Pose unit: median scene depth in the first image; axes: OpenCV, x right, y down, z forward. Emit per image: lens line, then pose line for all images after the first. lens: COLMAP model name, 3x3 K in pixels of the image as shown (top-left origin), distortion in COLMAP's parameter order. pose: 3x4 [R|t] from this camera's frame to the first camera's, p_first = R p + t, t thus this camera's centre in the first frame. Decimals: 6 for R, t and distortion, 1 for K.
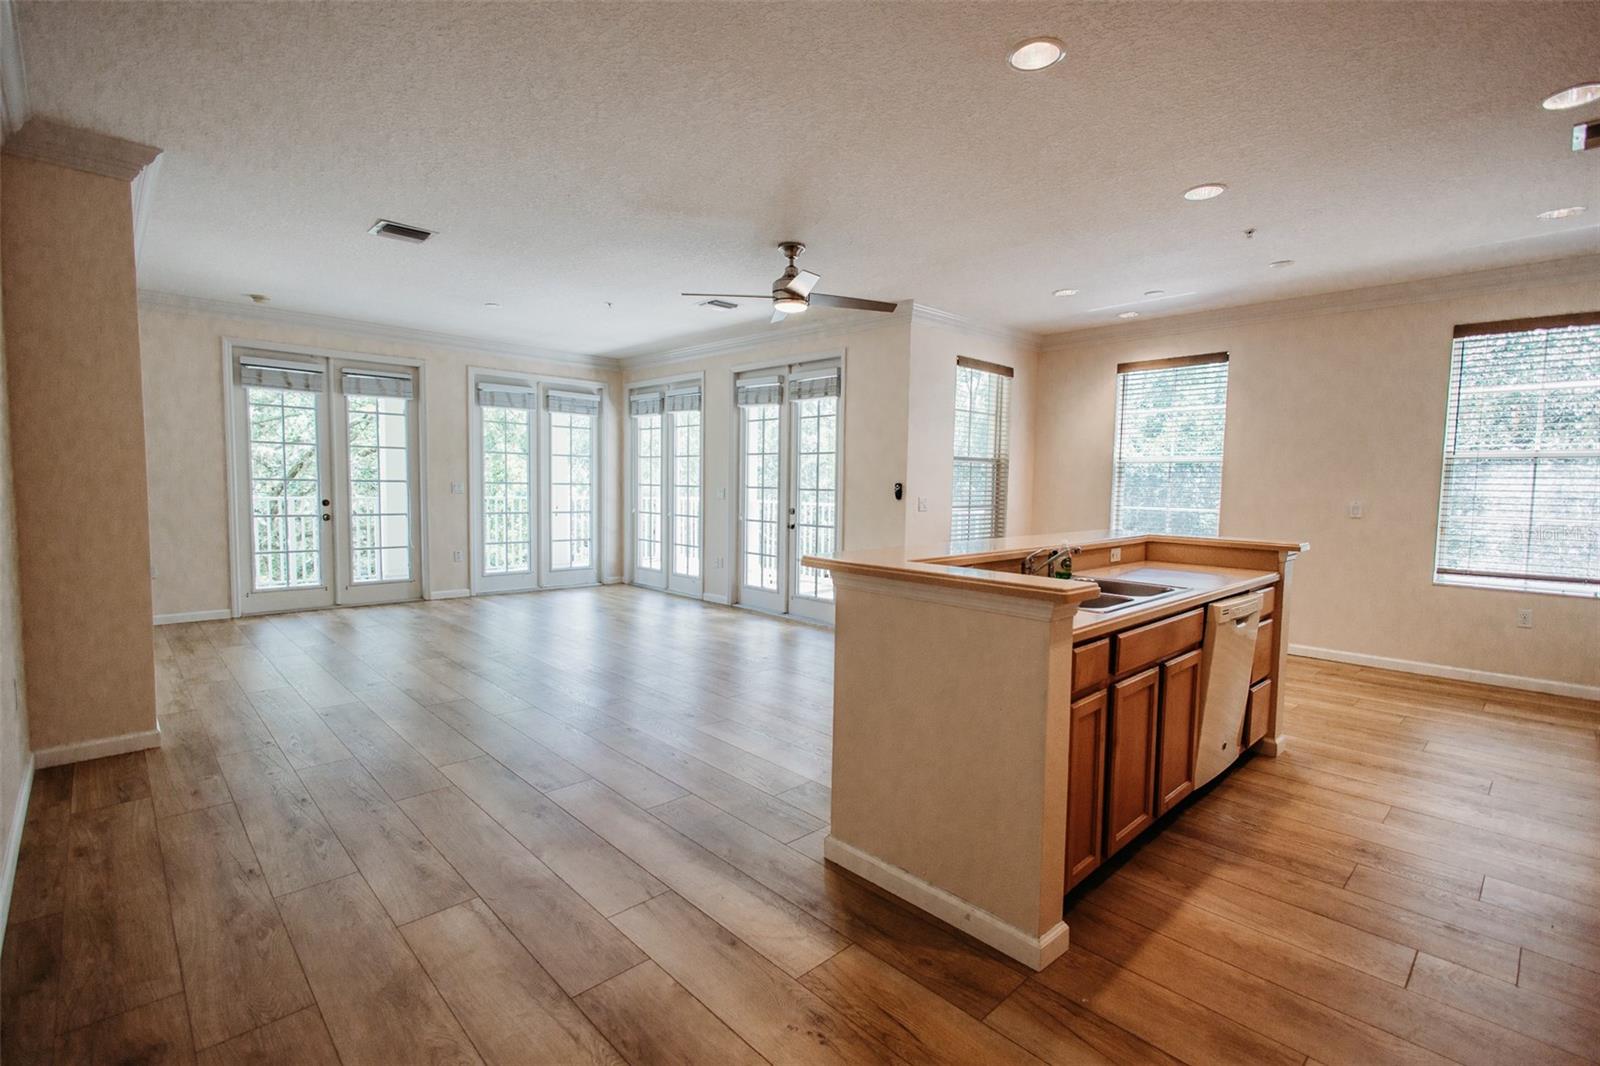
lens RADIAL K [[730.4, 0, 801.1], [0, 730.4, 533.0], [0, 0, 1]] dist [0.007431, -0.001001]
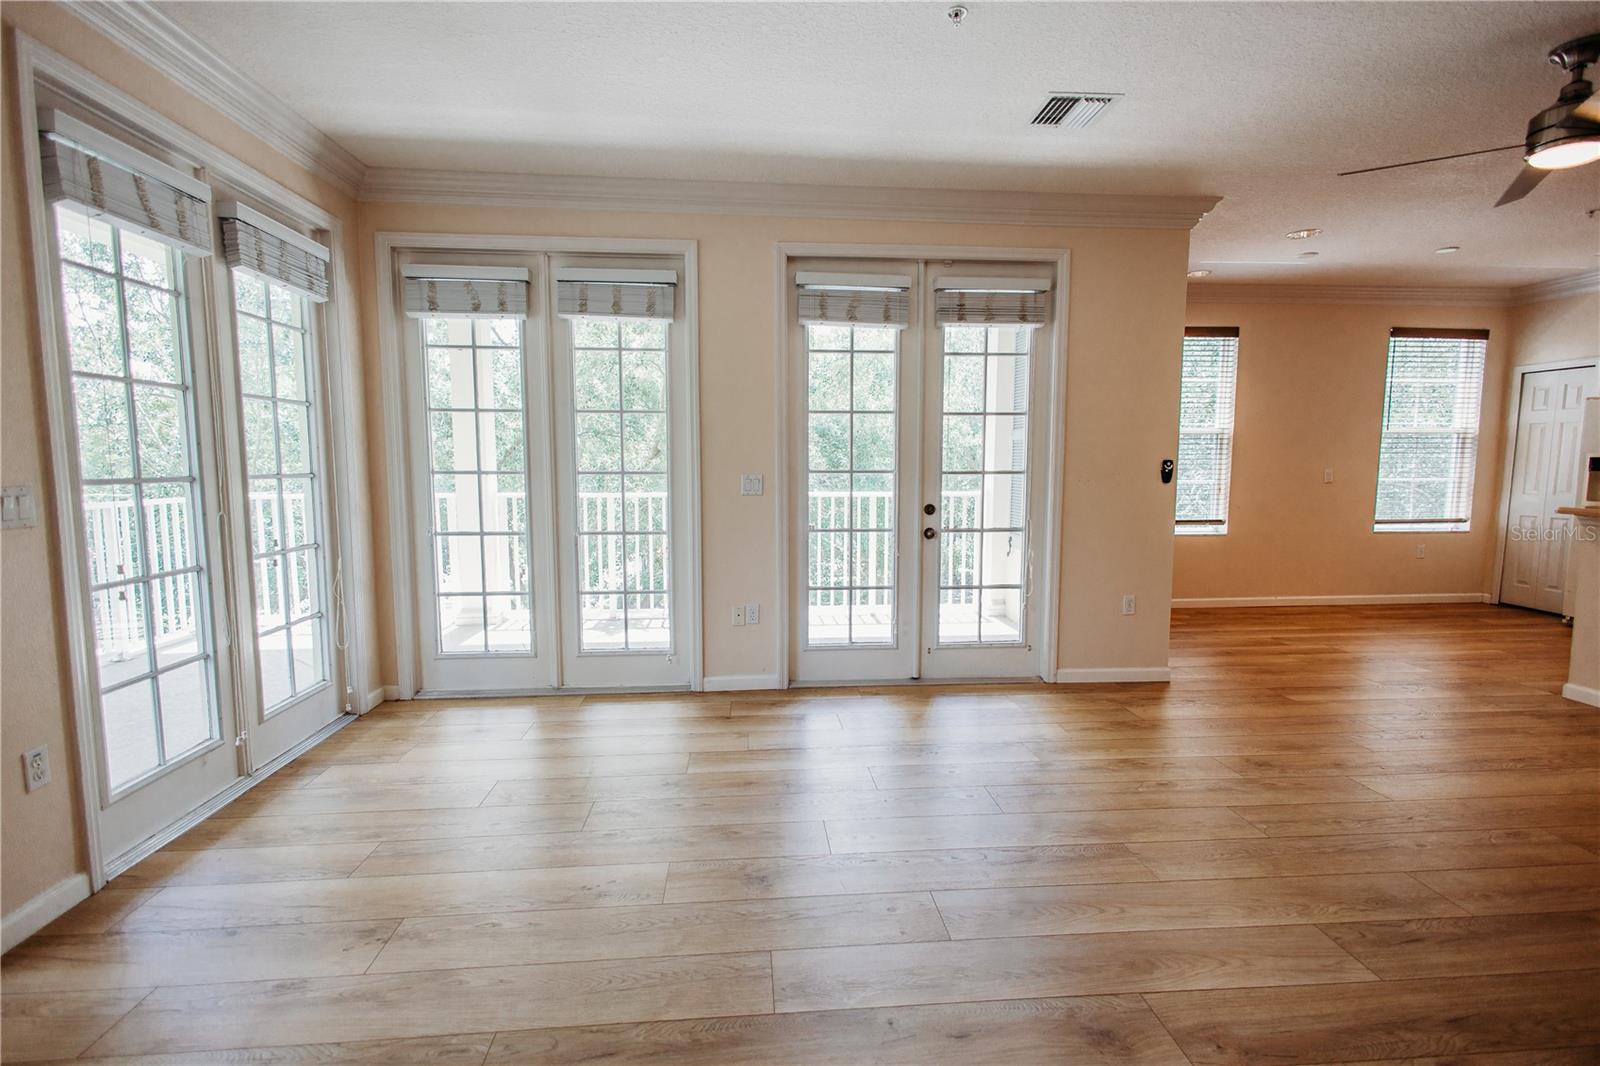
lens RADIAL K [[744.0, 0, 807.5], [0, 744.0, 533.3], [0, 0, 1]] dist [0.010952, 0.000121]
pose [[0.627615, -0.093454, 0.772894, -0.585532], [0.063952, 0.995603, 0.068451, -0.061883], [-0.775893, 0.006467, 0.630832, 0.732772]]
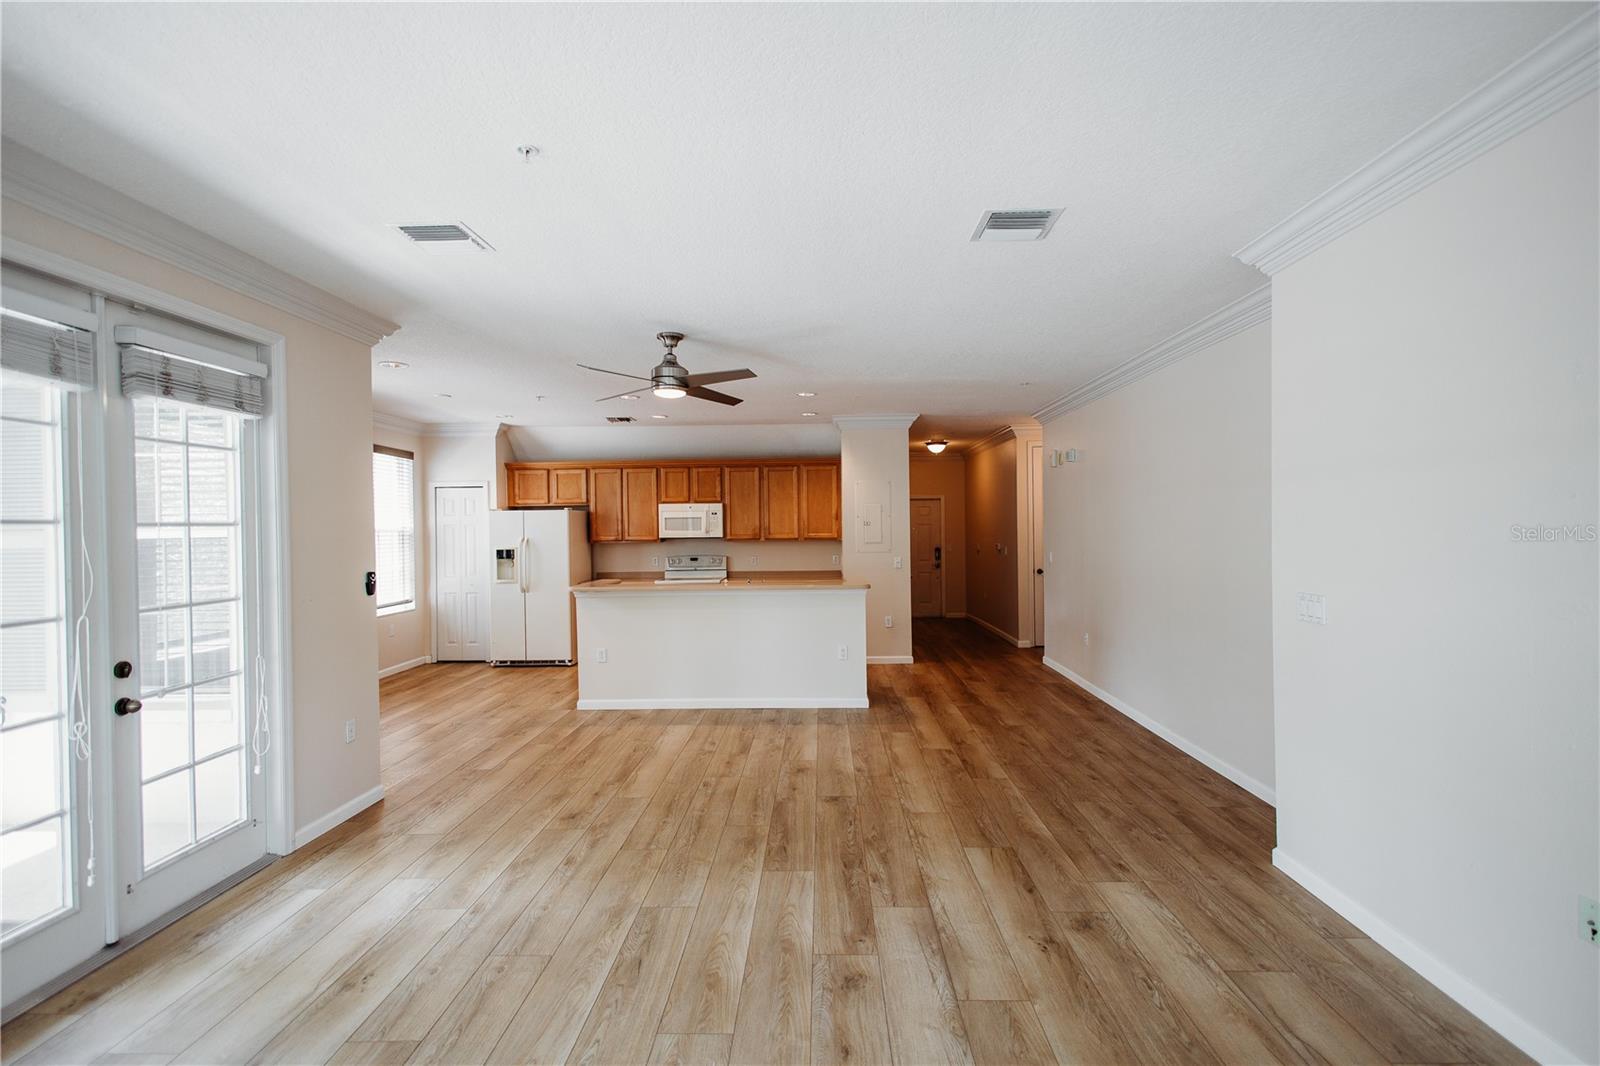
lens RADIAL K [[730.4, 0, 801.1], [0, 730.4, 533.0], [0, 0, 1]] dist [0.007431, -0.001001]
pose [[-0.703599, -0.011875, 0.710498, -0.581468], [0.051784, 0.996345, 0.067934, -0.117325], [-0.708708, 0.084591, -0.700413, 1.073600]]
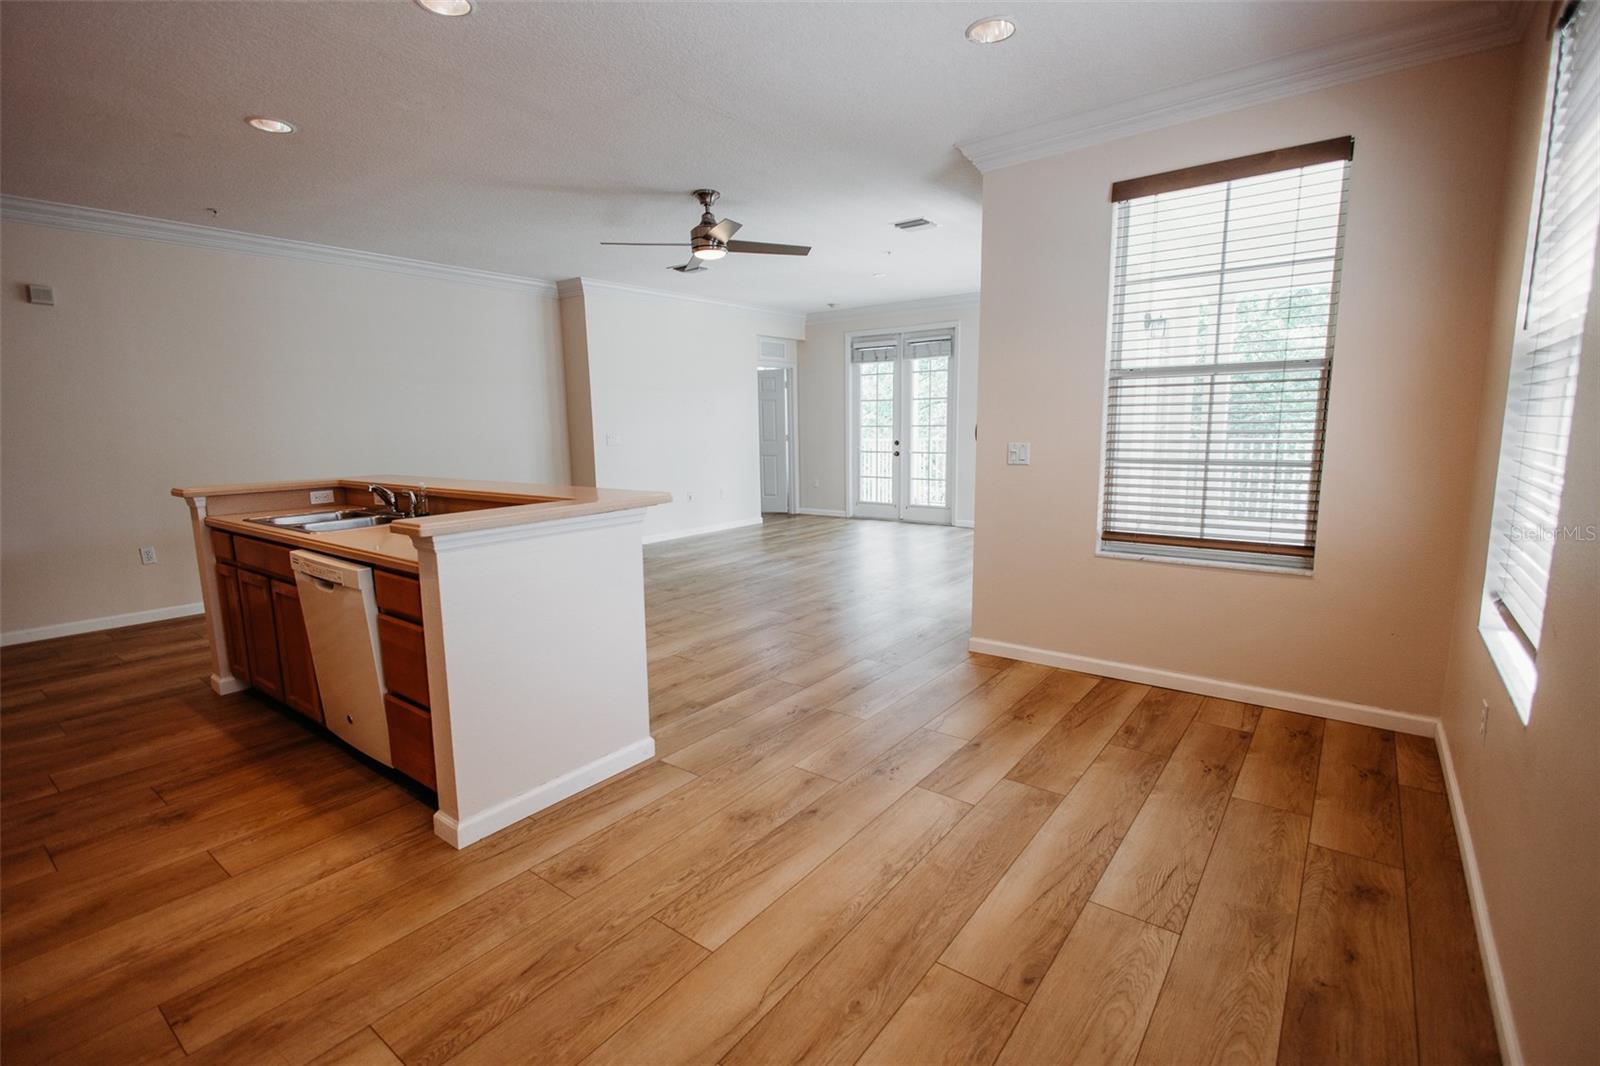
lens RADIAL K [[730.4, 0, 801.1], [0, 730.4, 533.0], [0, 0, 1]] dist [0.007431, -0.001001]
pose [[0.155413, 0.130696, -0.979166, 0.712515], [-0.050473, 0.990965, 0.124260, -0.037343], [0.986559, 0.030110, 0.160606, 0.653698]]
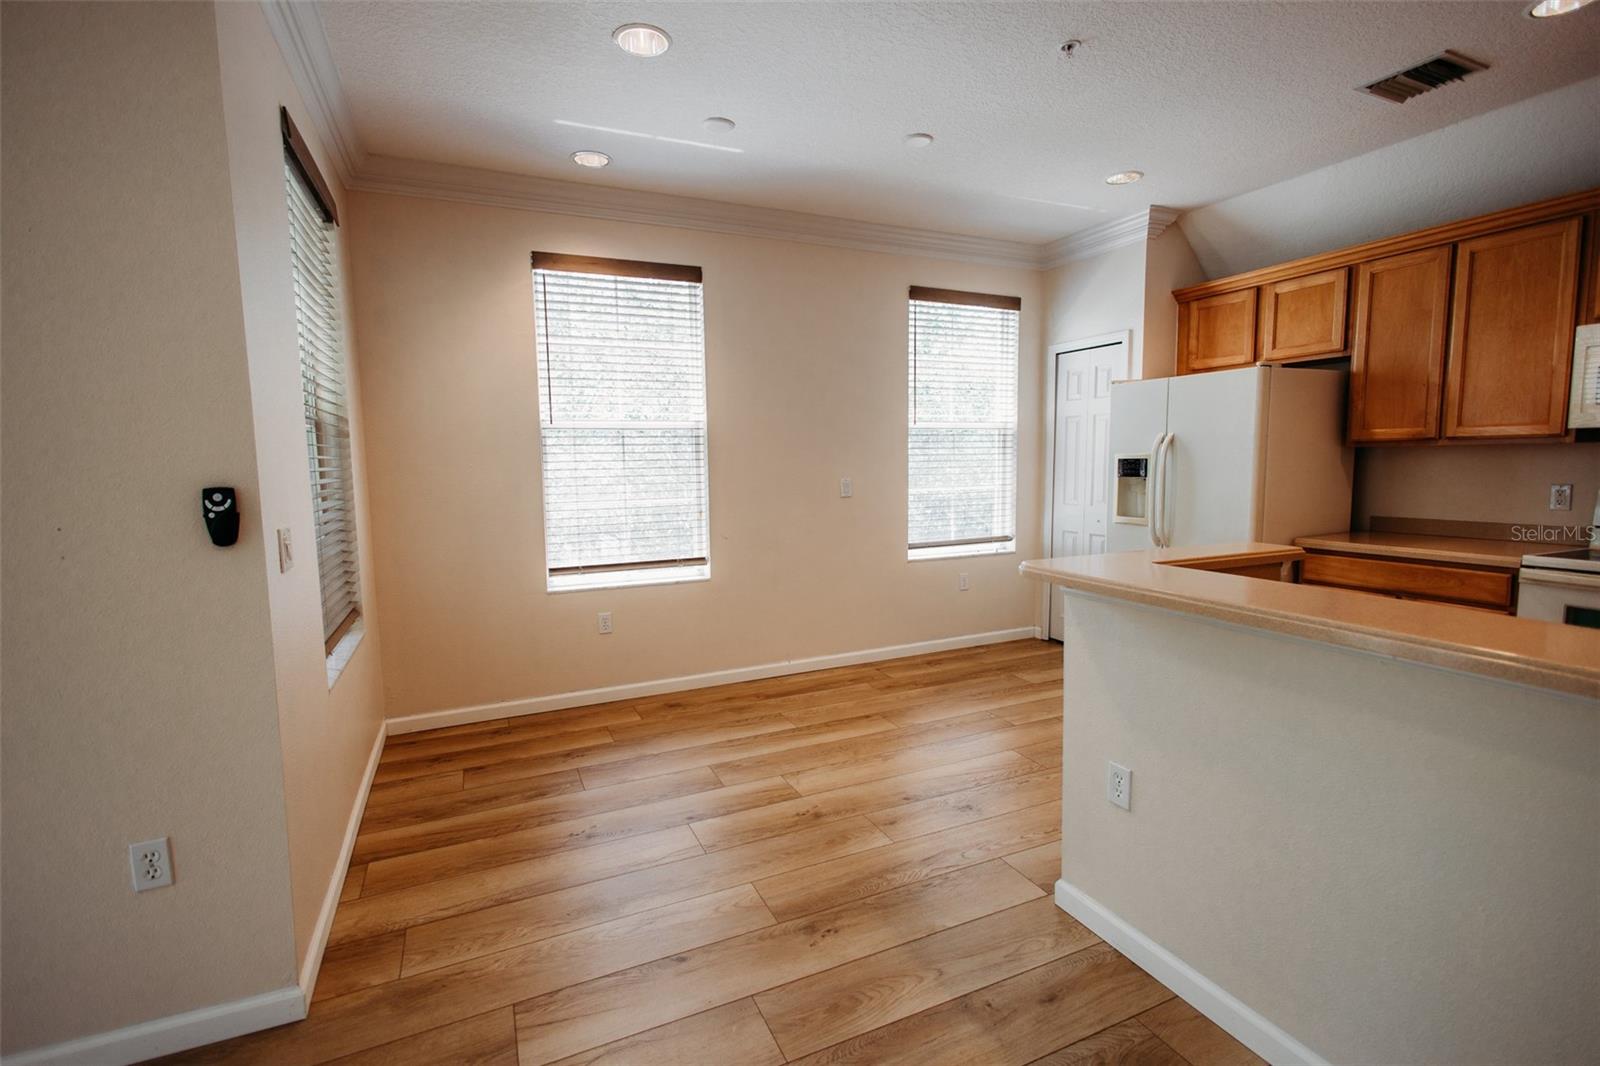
lens RADIAL K [[730.4, 0, 801.1], [0, 730.4, 533.0], [0, 0, 1]] dist [0.007431, -0.001001]
pose [[0.328287, -0.117481, 0.937244, -0.050102], [0.085295, 0.991869, 0.094452, -0.052287], [-0.940719, 0.048935, 0.335638, 0.629881]]
